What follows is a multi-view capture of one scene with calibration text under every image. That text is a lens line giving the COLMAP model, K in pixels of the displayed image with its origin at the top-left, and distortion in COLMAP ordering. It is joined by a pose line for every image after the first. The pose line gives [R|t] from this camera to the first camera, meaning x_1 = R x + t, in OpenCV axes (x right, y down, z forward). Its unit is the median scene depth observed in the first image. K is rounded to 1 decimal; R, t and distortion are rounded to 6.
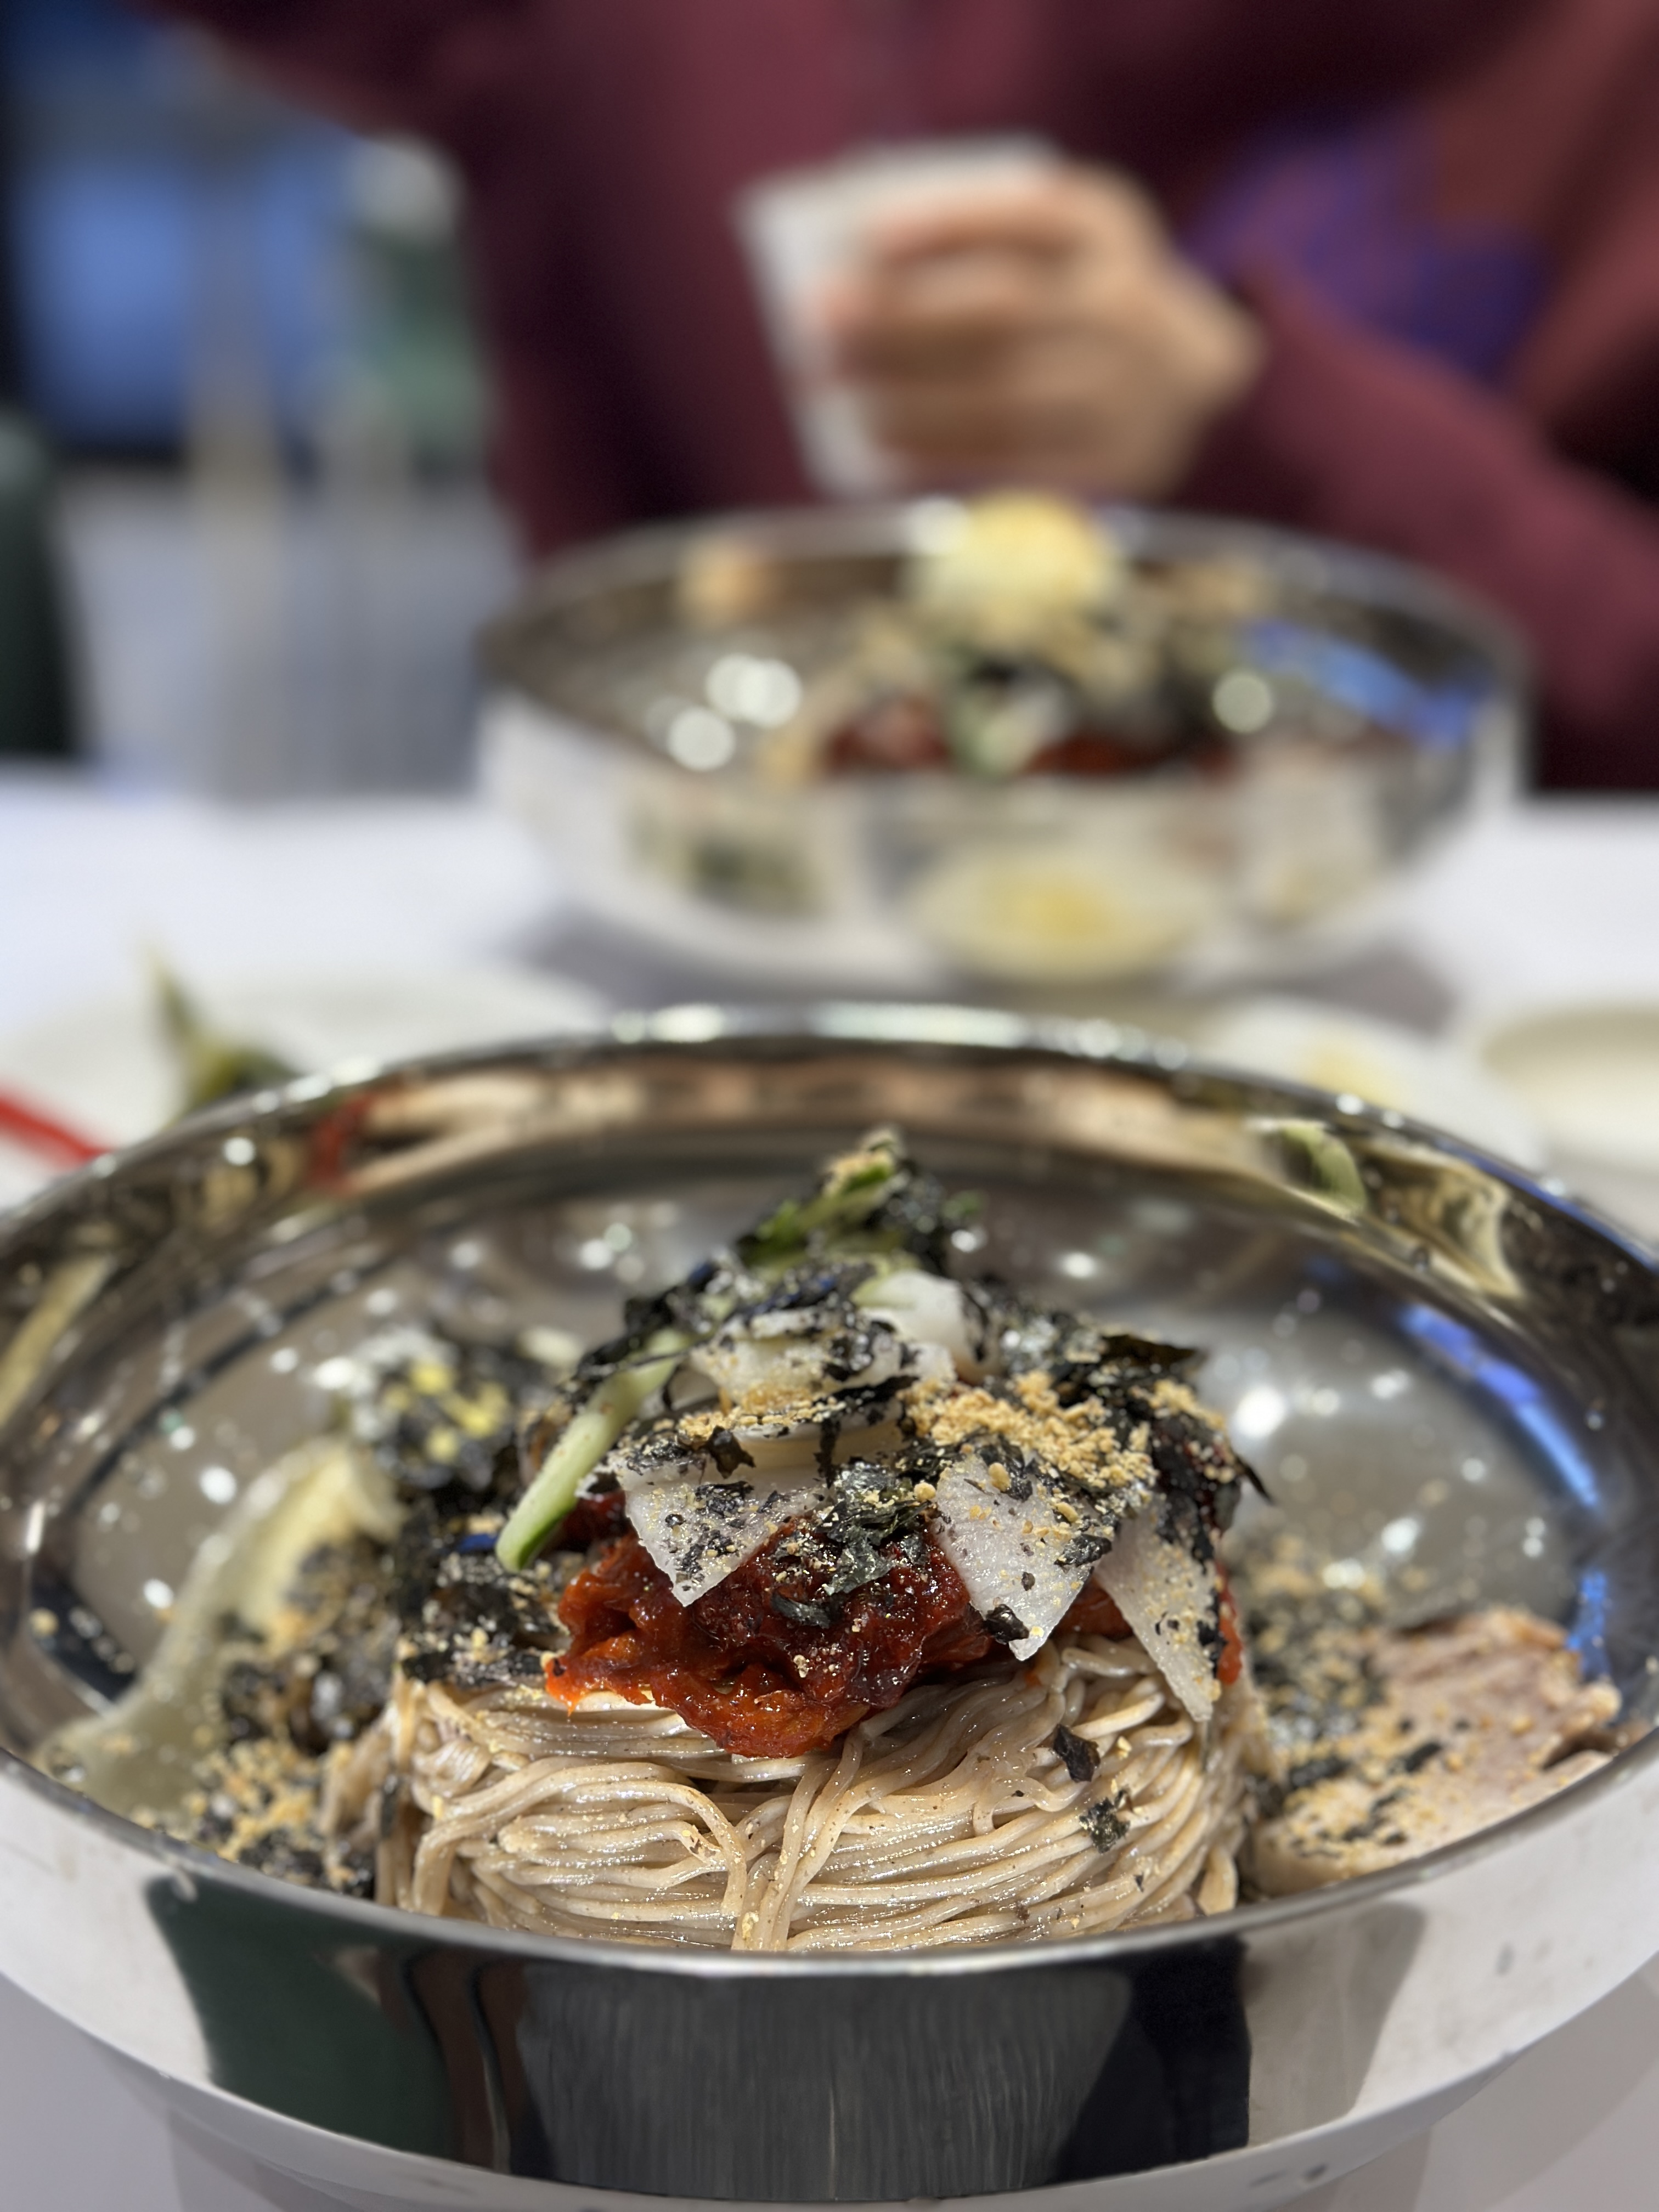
lens RADIAL K [[3089.2, 0, 828.4], [0, 3089.2, 1106.4], [0, 0, 1]] dist [-0.120486, 0.000000]
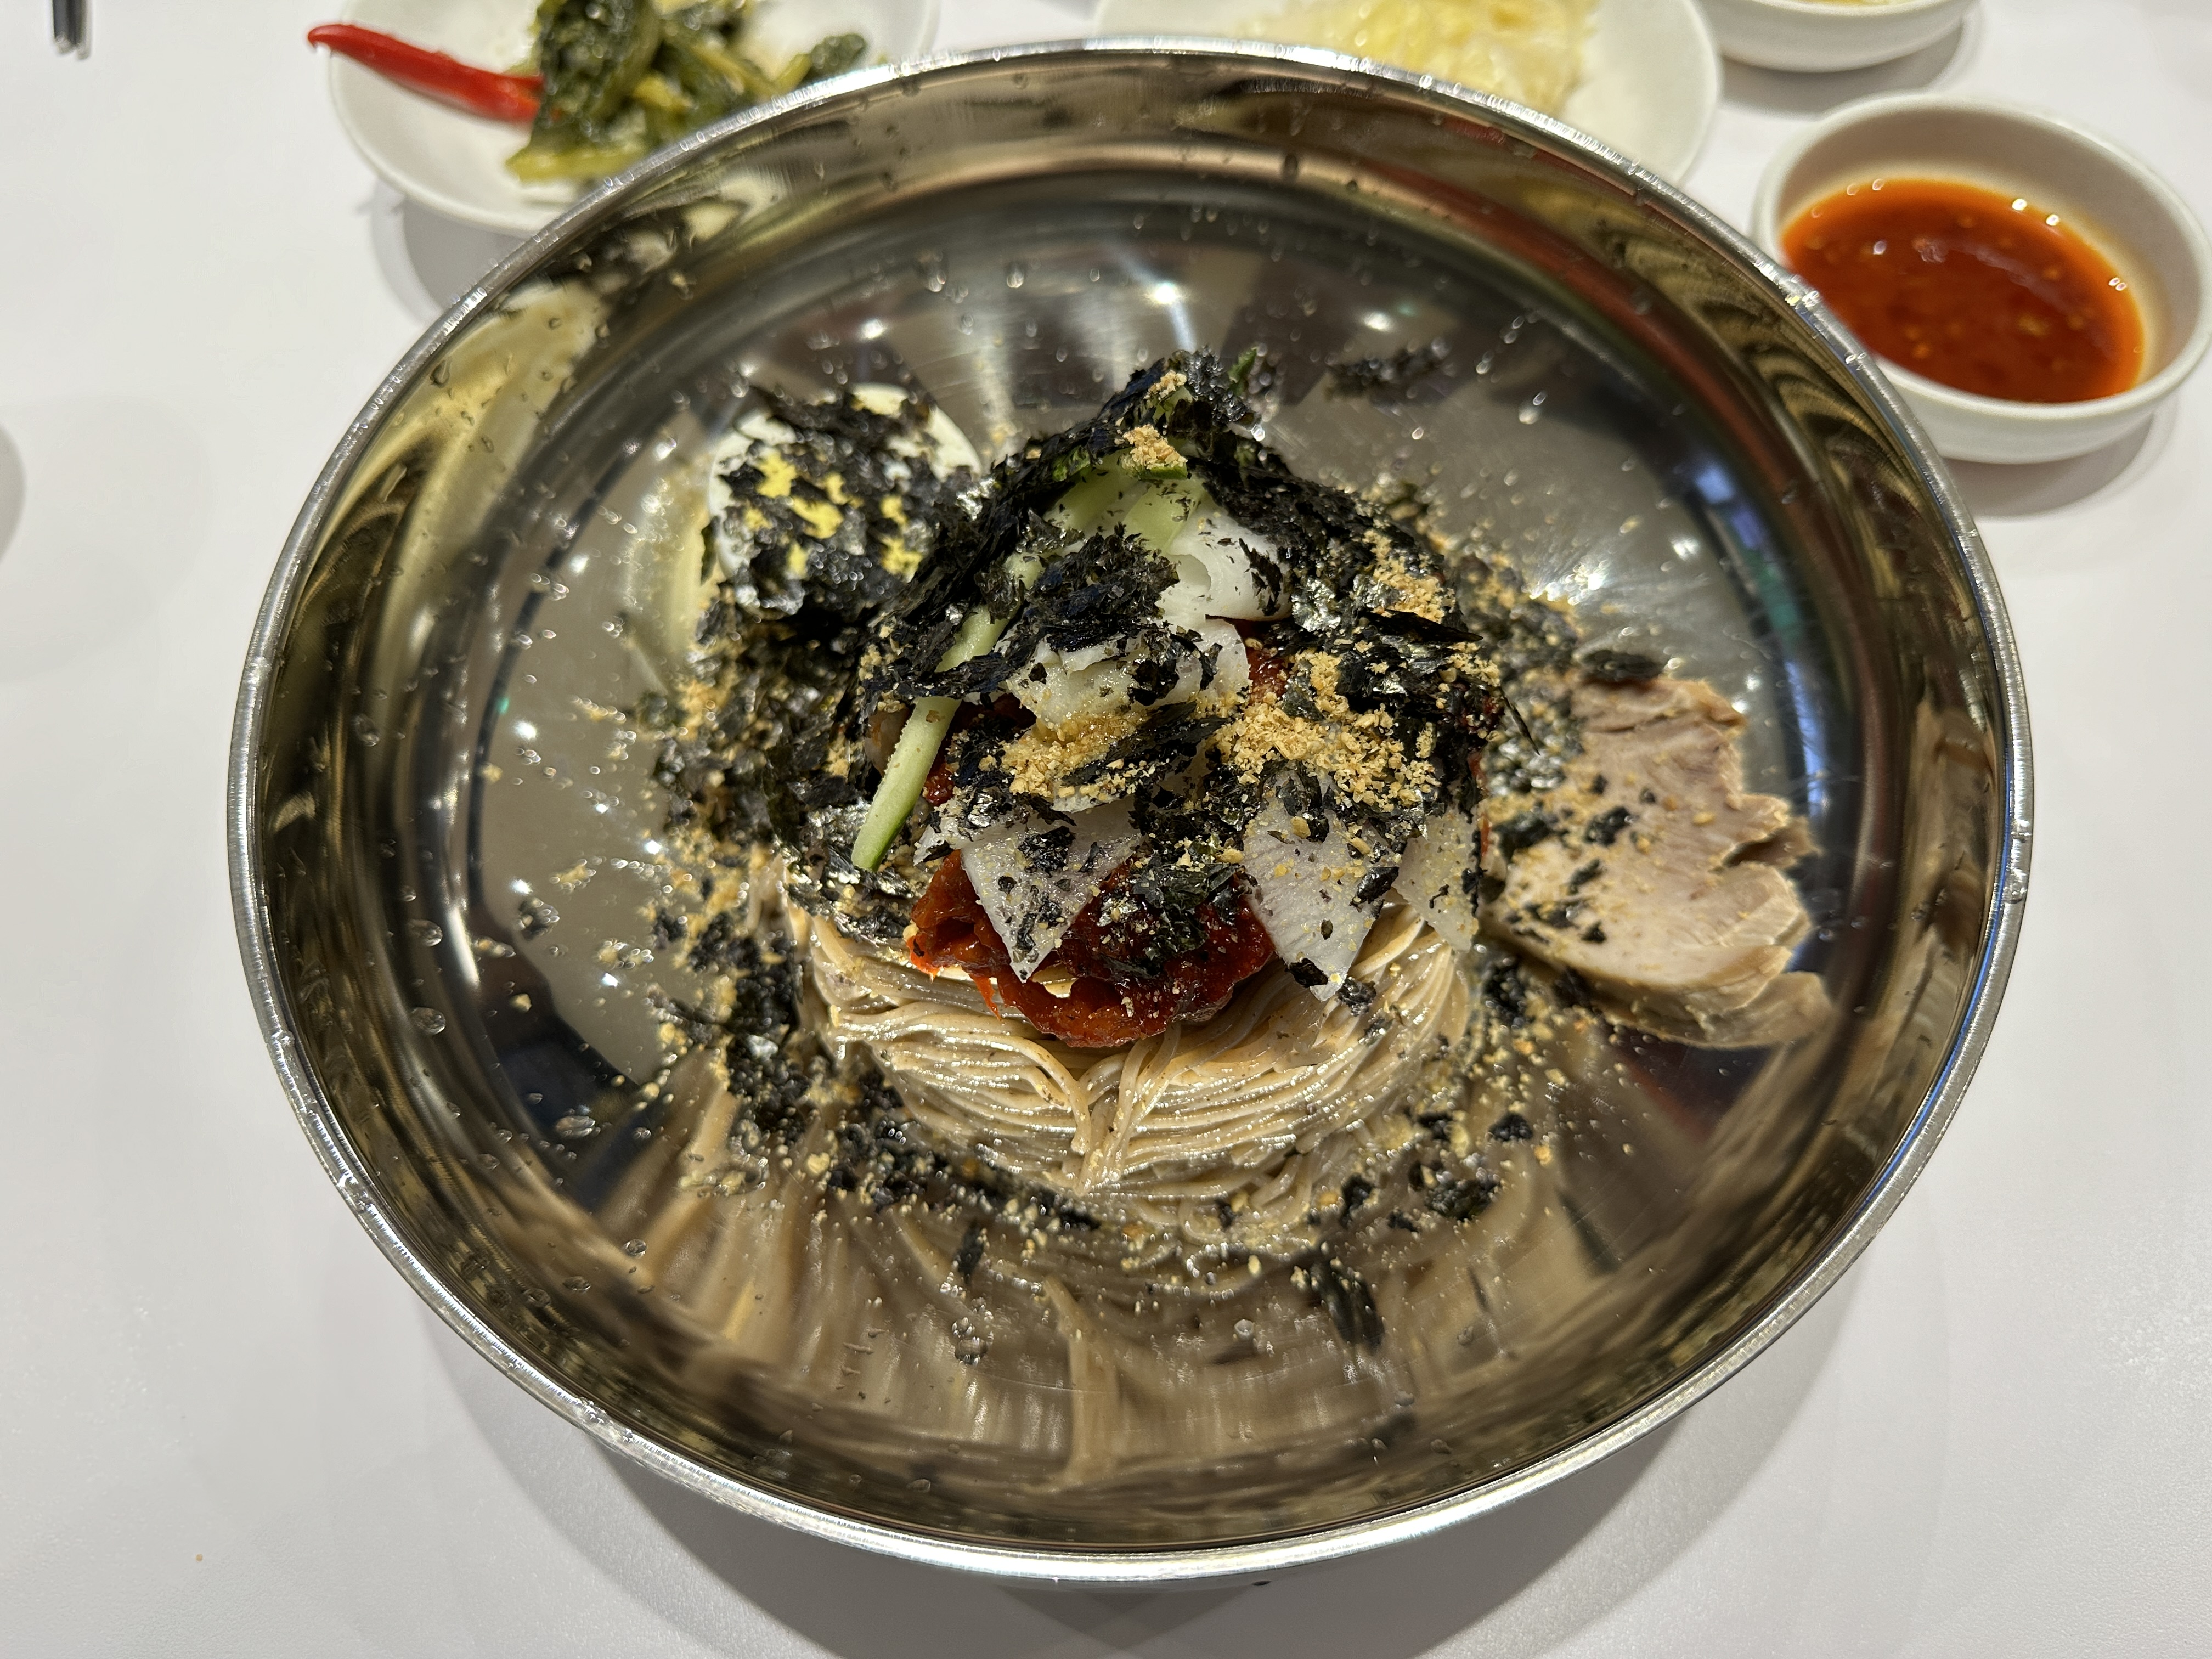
lens RADIAL K [[1570.9, 0, 1115.7], [0, 1570.9, 833.1], [0, 0, 1]] dist [0.009722, 0.000199]
pose [[0.998534, -0.053345, -0.009152, -0.004545], [0.046098, 0.749595, 0.660290, -0.244231], [-0.028363, -0.659744, 0.750955, 0.577157]]
